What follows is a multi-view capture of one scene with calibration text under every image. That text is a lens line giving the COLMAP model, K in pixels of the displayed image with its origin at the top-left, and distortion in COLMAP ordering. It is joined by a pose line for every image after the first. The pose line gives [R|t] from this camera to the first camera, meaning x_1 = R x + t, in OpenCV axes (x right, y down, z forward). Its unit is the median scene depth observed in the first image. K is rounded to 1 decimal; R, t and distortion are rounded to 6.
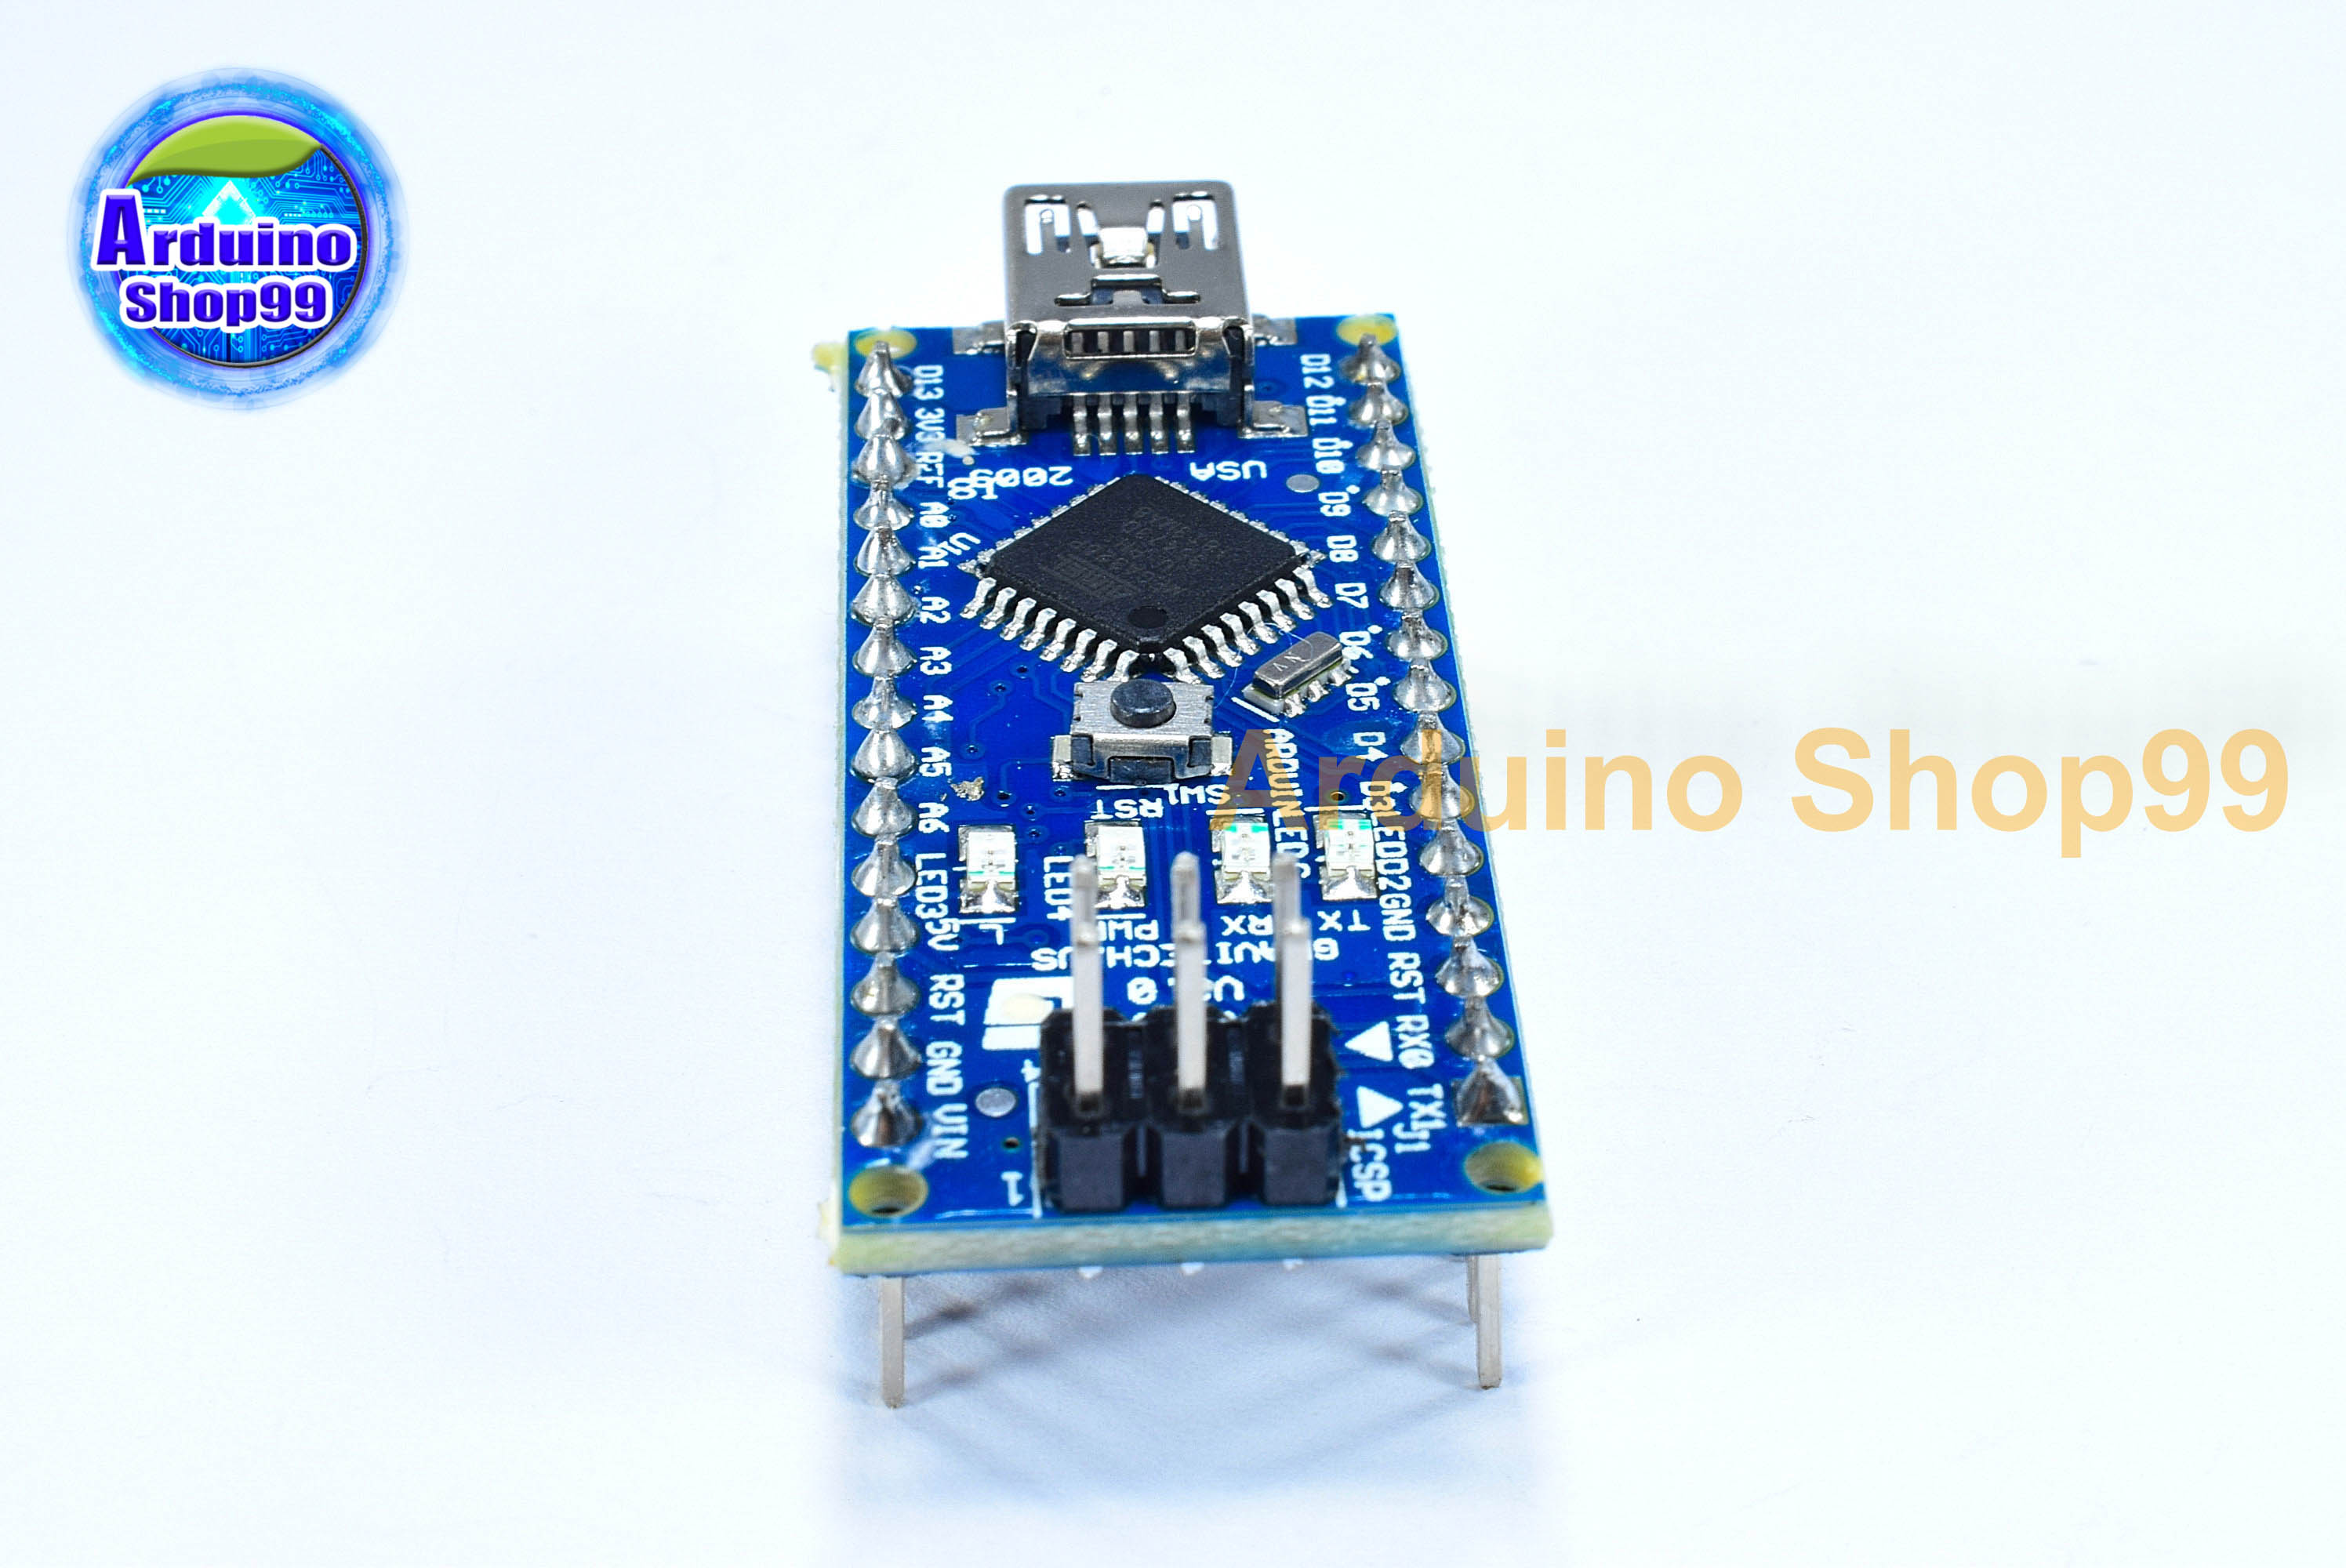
lens RADIAL K [[4696.8, 0, 1170.7], [0, 4696.8, 781.9], [0, 0, 1]] dist [0.023569, 0.000000]
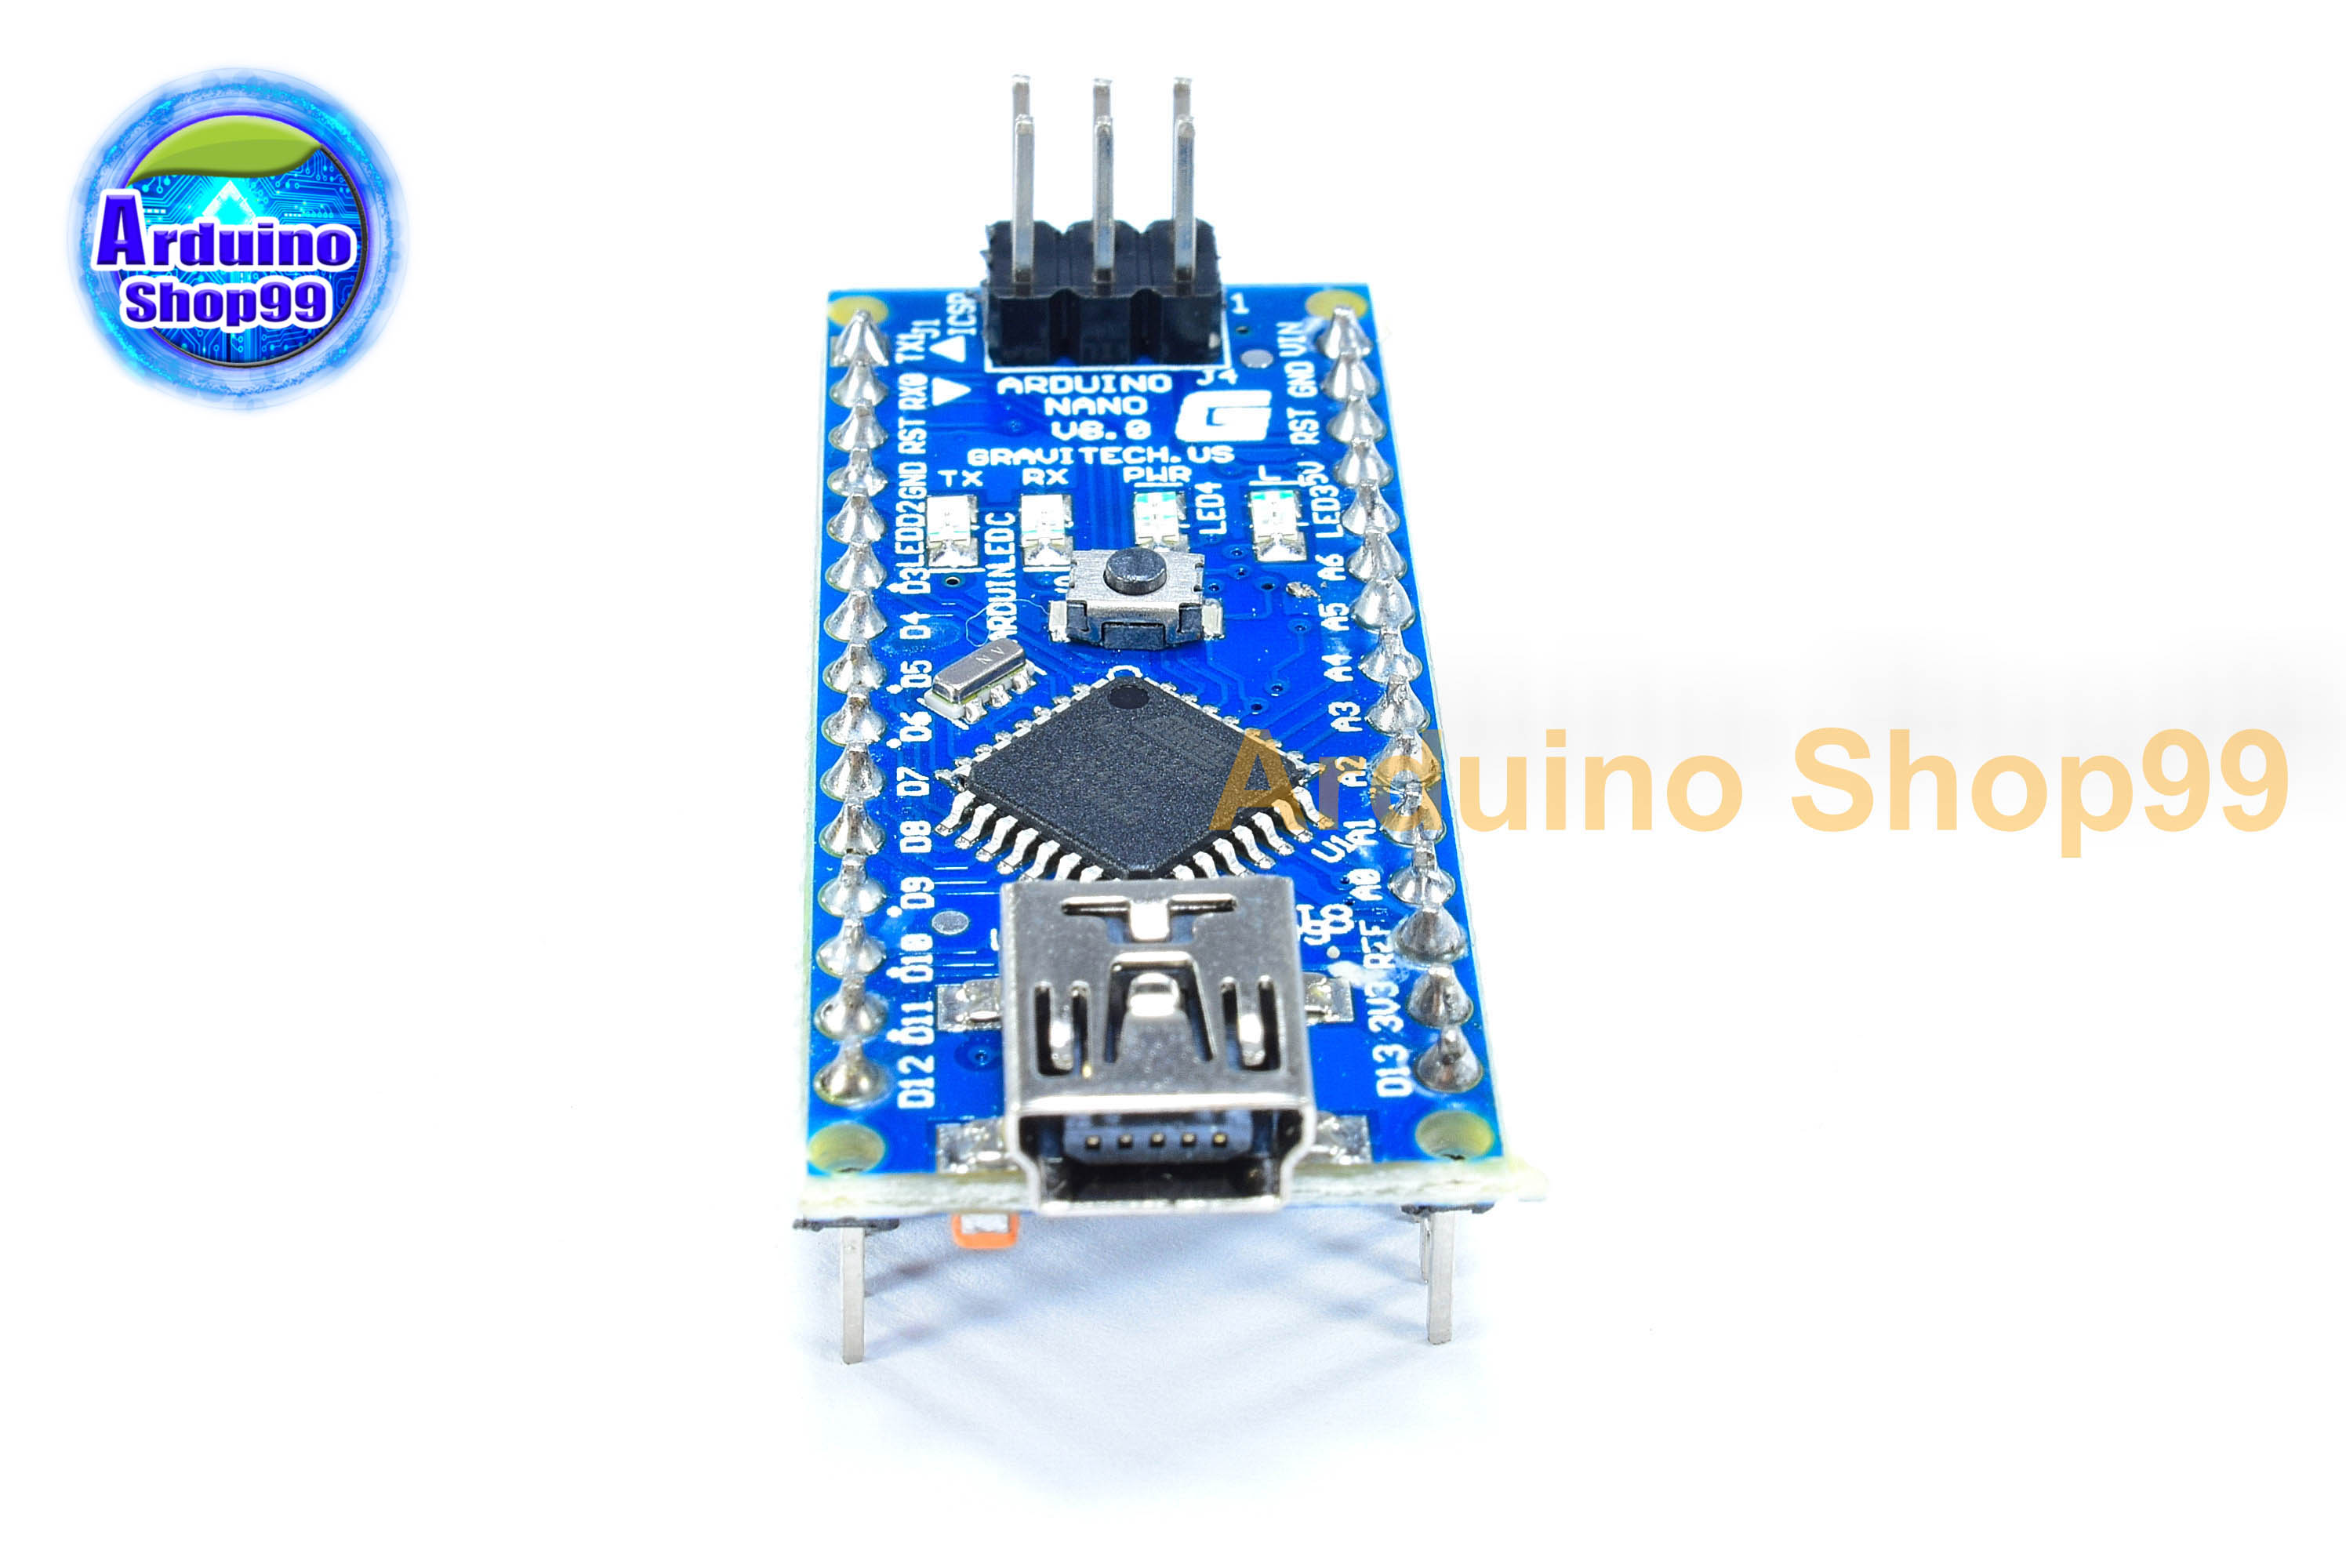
lens RADIAL K [[4696.8, 0, 1167.3], [0, 4696.8, 783.9], [0, 0, 1]] dist [0.023569, 0.000000]
pose [[-0.999959, -0.009090, -0.000149, -0.013377], [-0.002708, 0.282254, 0.959336, -1.011429], [-0.008678, 0.959297, -0.282267, 1.353421]]
